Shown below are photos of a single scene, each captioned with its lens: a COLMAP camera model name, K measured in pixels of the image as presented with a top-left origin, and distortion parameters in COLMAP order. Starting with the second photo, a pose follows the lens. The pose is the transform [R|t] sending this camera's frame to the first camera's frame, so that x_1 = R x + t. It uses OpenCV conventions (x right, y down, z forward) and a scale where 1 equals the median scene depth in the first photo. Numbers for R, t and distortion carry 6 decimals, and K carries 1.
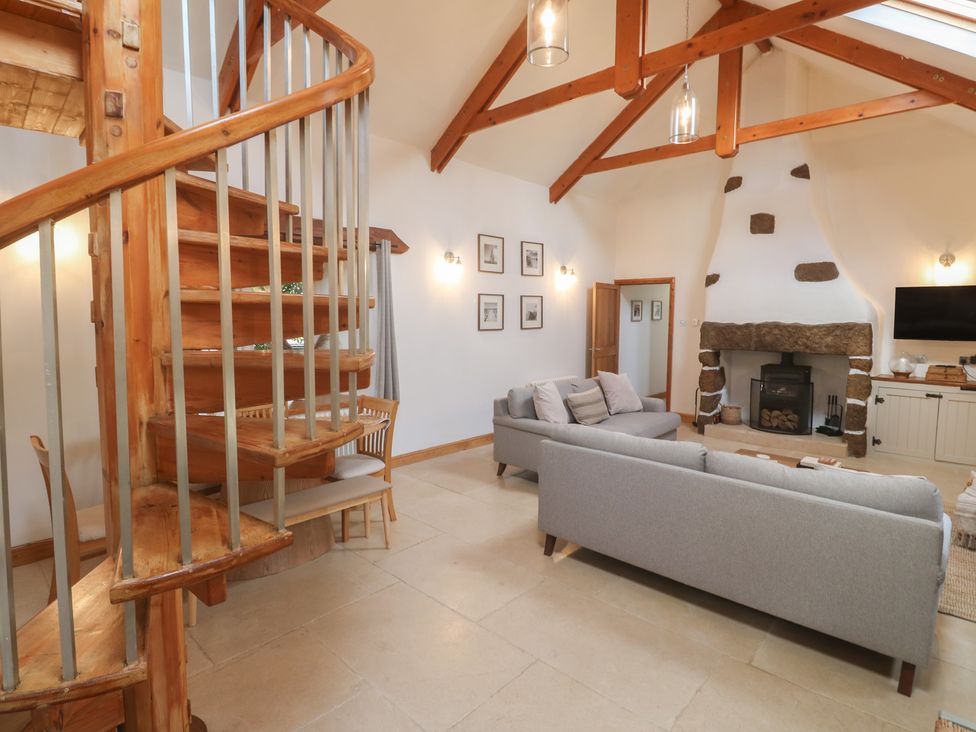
lens RADIAL K [[525.9, 0, 493.7], [0, 525.9, 355.2], [0, 0, 1]] dist [0.002826, -0.015632]
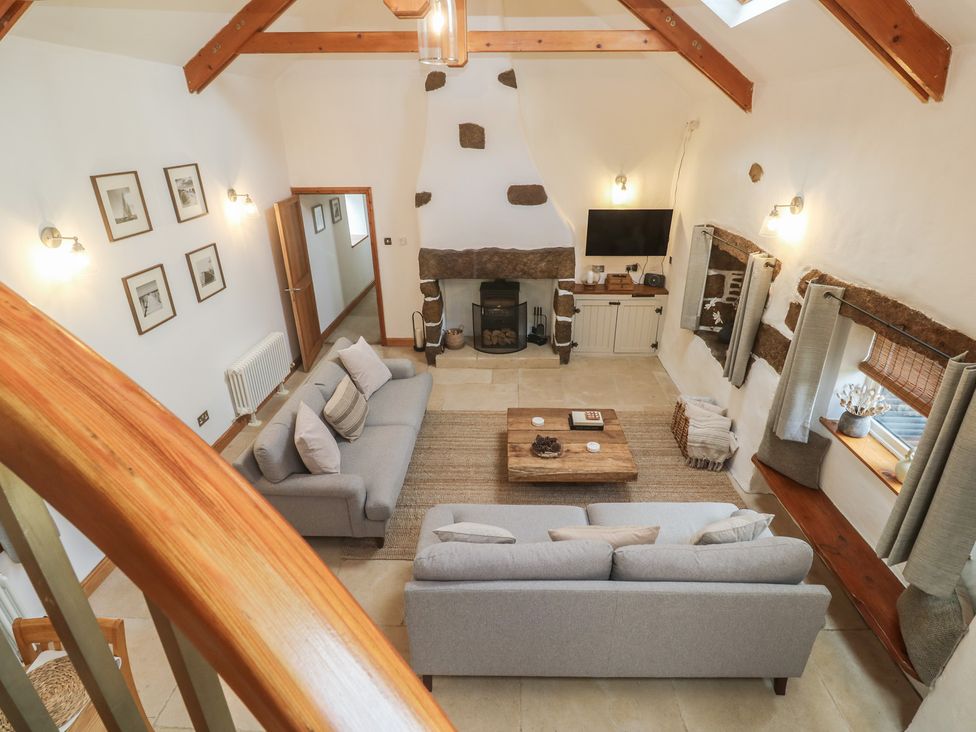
lens RADIAL K [[512.2, 0, 508.7], [0, 512.2, 360.8], [0, 0, 1]] dist [0.003234, -0.013773]
pose [[0.744173, -0.279381, 0.606756, -0.079508], [0.061271, 0.933055, 0.354477, -0.205547], [-0.665171, -0.226615, 0.711472, 0.261768]]
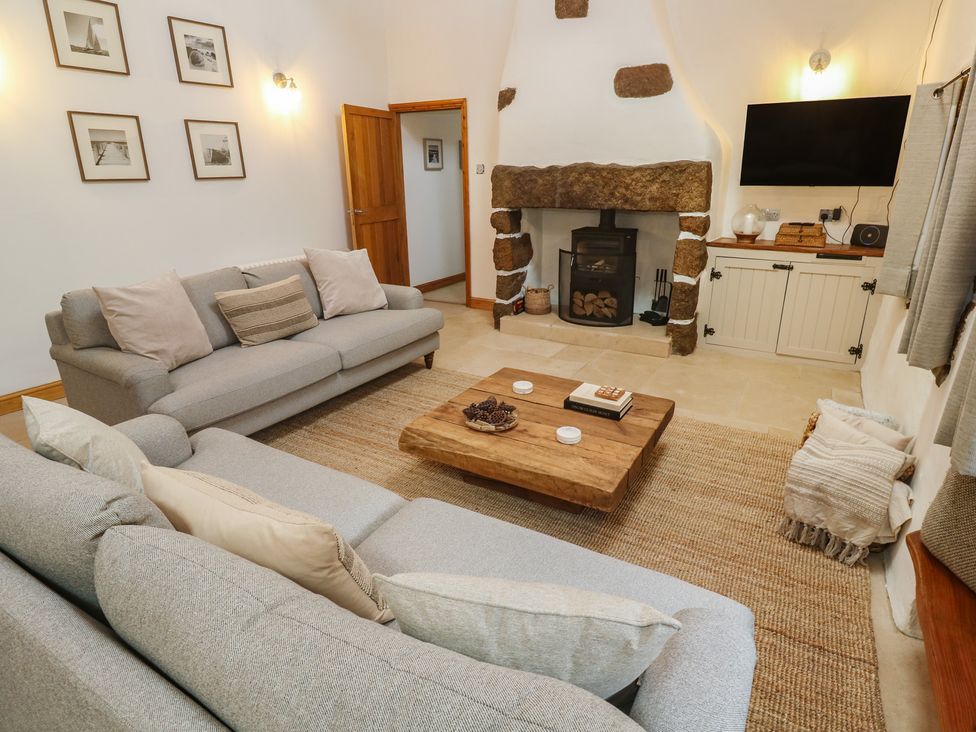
lens RADIAL K [[554.2, 0, 501.0], [0, 554.2, 355.6], [0, 0, 1]] dist [0.008056, -0.018857]
pose [[0.975456, -0.076638, 0.206427, 0.266662], [0.025651, 0.970645, 0.239146, 0.003392], [-0.218694, -0.227982, 0.948787, 0.299032]]
